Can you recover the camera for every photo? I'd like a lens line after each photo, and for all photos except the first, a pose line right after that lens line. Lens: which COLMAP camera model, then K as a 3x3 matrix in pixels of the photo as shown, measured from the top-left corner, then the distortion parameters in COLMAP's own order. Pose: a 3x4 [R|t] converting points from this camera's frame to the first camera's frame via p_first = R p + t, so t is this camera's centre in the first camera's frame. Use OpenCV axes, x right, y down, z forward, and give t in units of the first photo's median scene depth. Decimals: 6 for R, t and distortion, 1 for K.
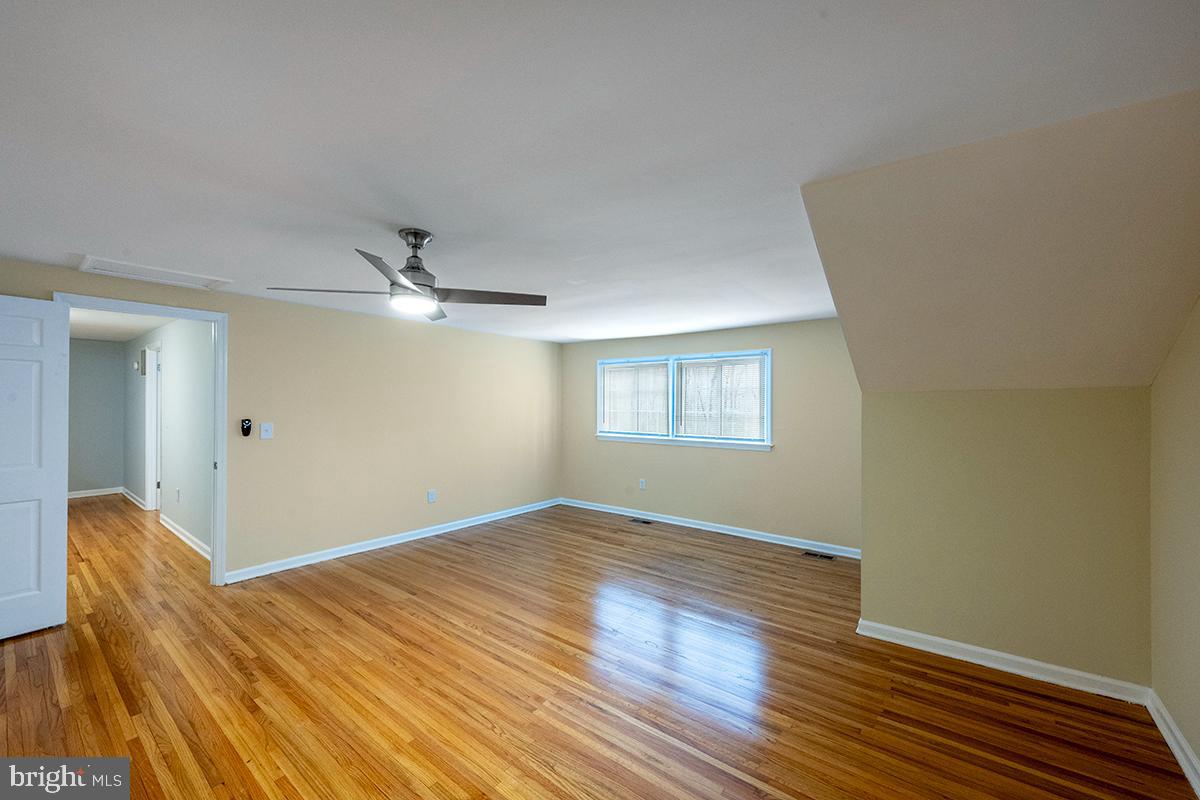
lens RADIAL K [[472.0, 0, 599.1], [0, 472.0, 401.5], [0, 0, 1]] dist [-0.001891, 0.000043]
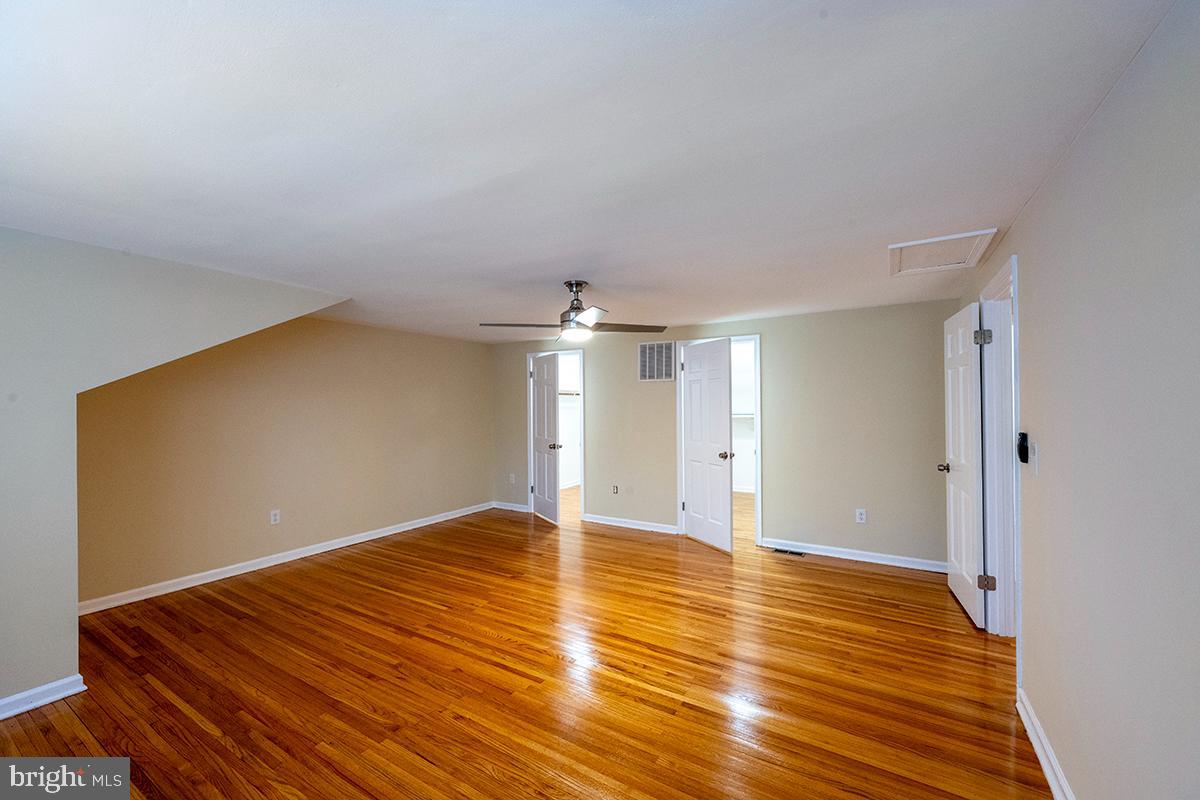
lens RADIAL K [[472.0, 0, 599.1], [0, 472.0, 401.5], [0, 0, 1]] dist [-0.001891, 0.000043]
pose [[-0.993706, -0.000086, -0.112021, -0.173569], [0.001384, 0.999914, -0.013044, 0.006081], [0.112012, -0.013117, -0.993620, 1.380965]]
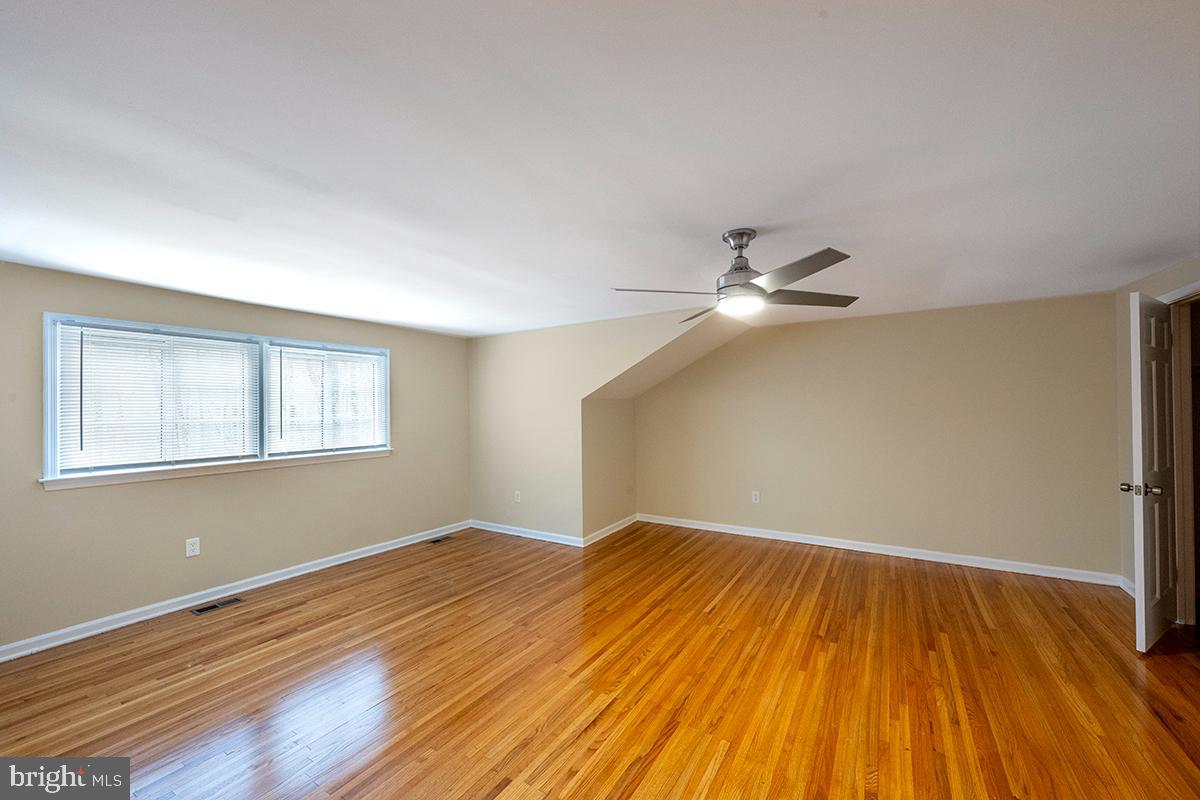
lens RADIAL K [[472.0, 0, 599.1], [0, 472.0, 401.5], [0, 0, 1]] dist [-0.001891, 0.000043]
pose [[-0.107461, 0.005649, 0.994193, -0.774899], [0.001584, 0.999984, -0.005511, -0.000011], [-0.994208, 0.000983, -0.107468, 0.810599]]
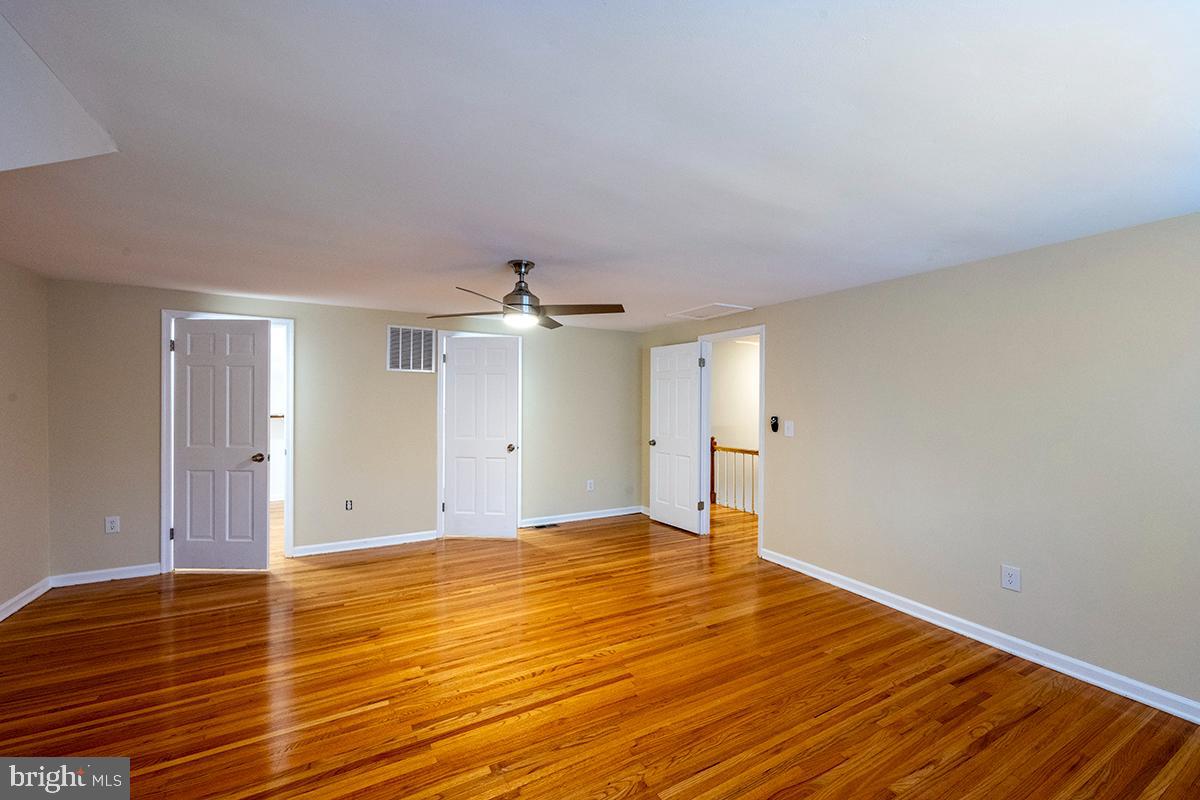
lens RADIAL K [[472.0, 0, 599.1], [0, 472.0, 401.5], [0, 0, 1]] dist [-0.001891, 0.000043]
pose [[-0.398456, -0.008400, -0.917149, 0.391011], [-0.004440, 0.999964, -0.007230, 0.011794], [0.917177, 0.001191, -0.398479, 0.979269]]
